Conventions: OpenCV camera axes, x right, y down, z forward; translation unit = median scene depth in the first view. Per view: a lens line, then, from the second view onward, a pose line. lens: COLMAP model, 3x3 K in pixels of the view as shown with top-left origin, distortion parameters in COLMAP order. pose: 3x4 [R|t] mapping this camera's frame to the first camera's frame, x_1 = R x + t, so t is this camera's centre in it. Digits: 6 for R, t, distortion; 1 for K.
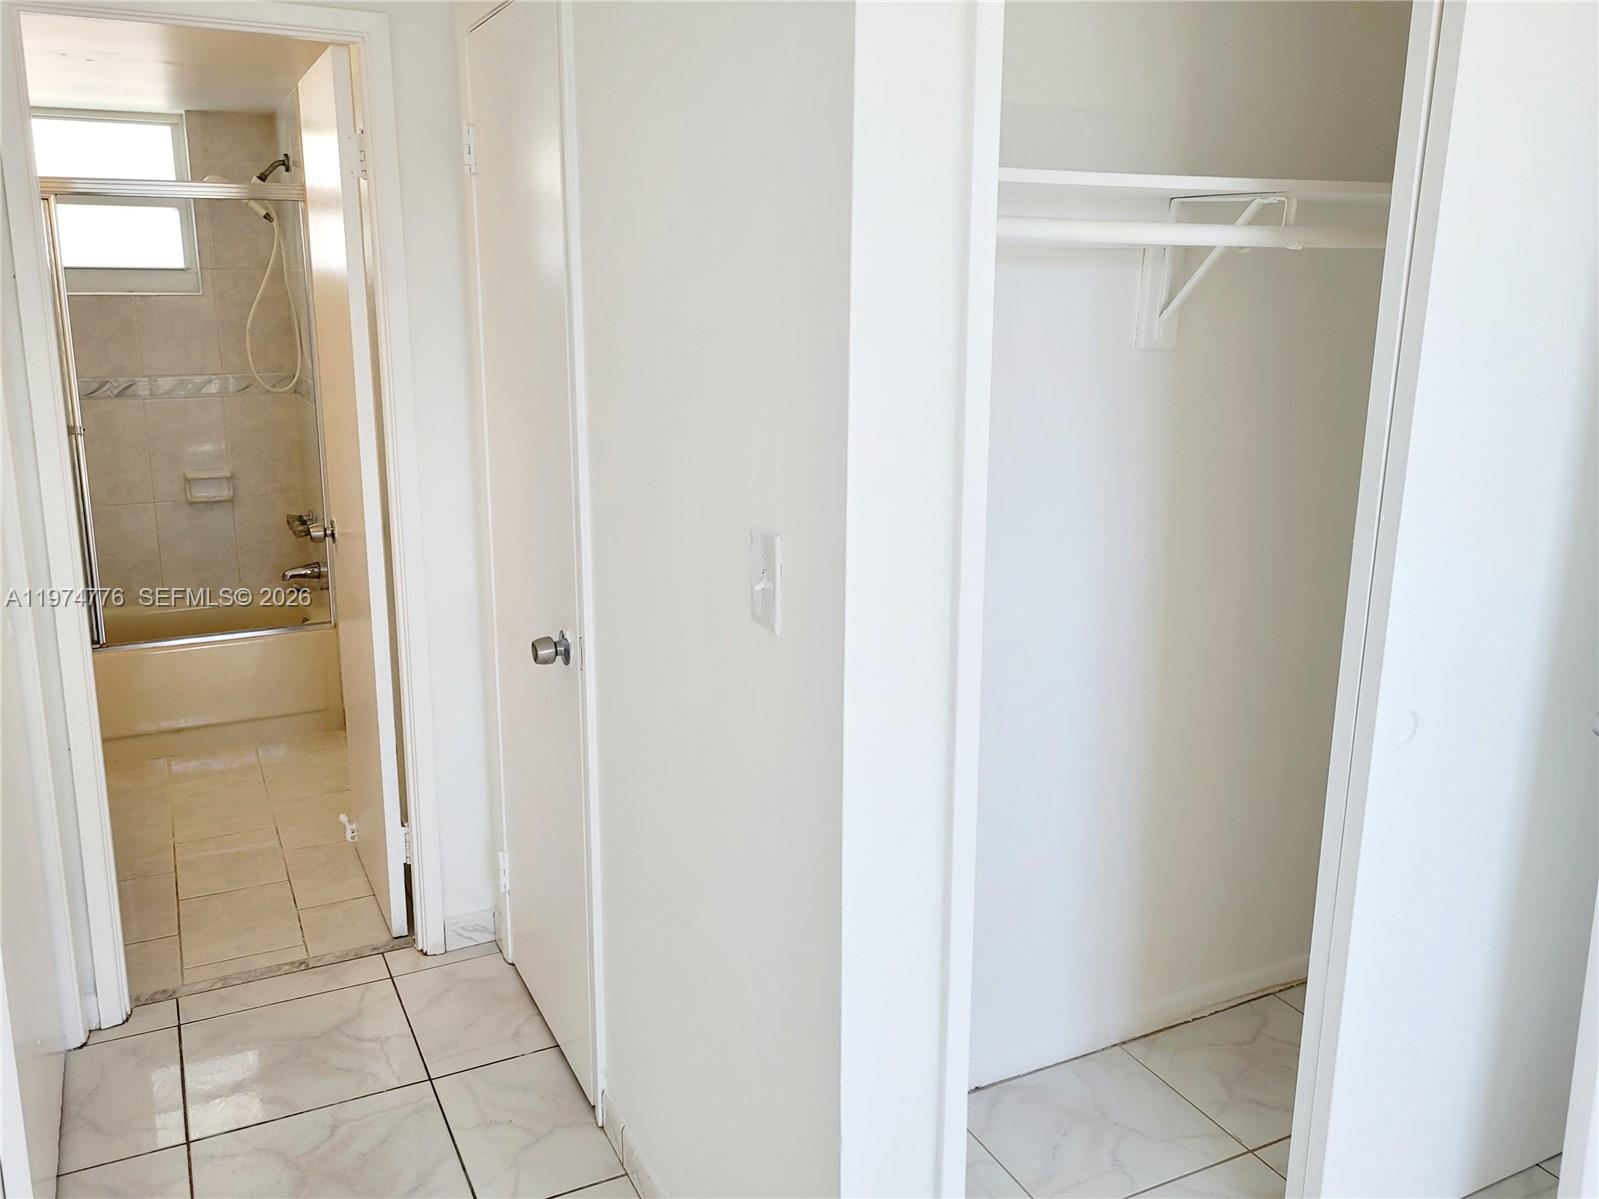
lens RADIAL K [[1344.5, 0, 846.0], [0, 1344.5, 578.5], [0, 0, 1]] dist [0.007567, 0.061372]
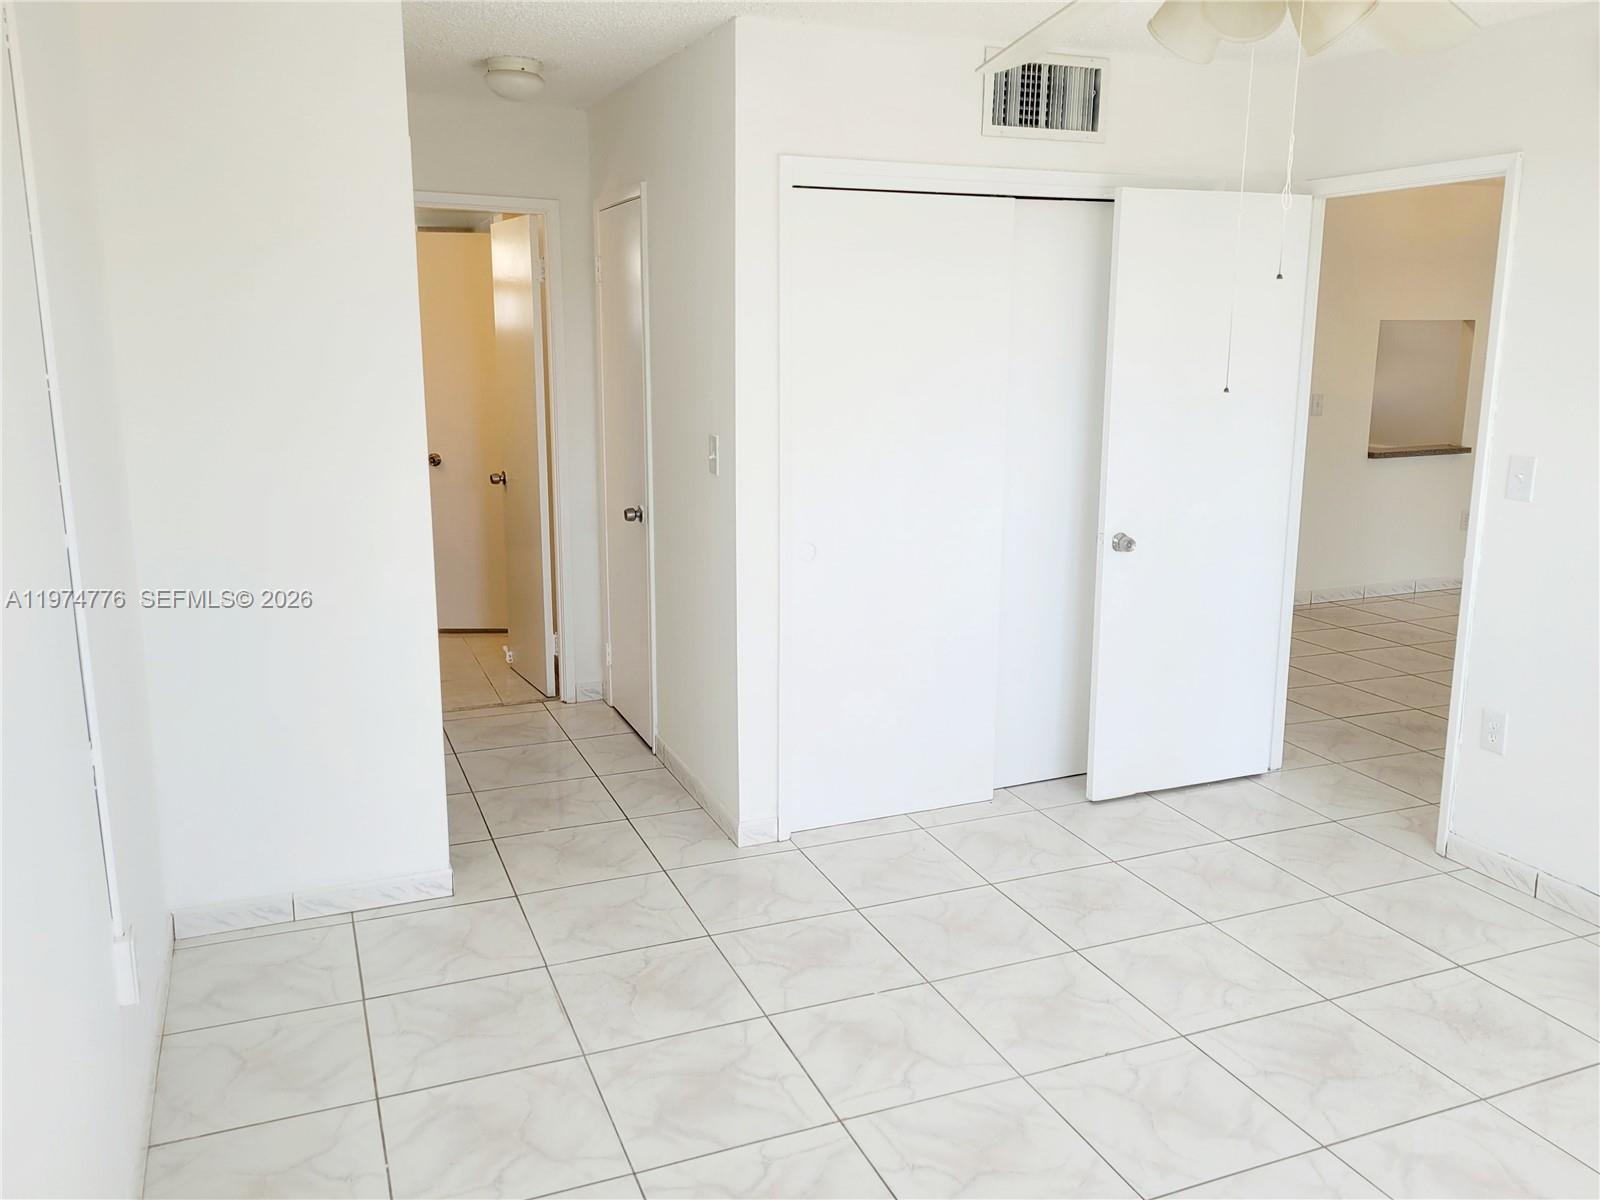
lens RADIAL K [[1275.4, 0, 810.9], [0, 1275.4, 583.4], [0, 0, 1]] dist [0.051049, -0.040362]
pose [[0.995570, 0.013395, -0.093066, 0.184978], [-0.015432, 0.999656, -0.021203, 0.154437], [0.092750, 0.022545, 0.995434, -0.723507]]
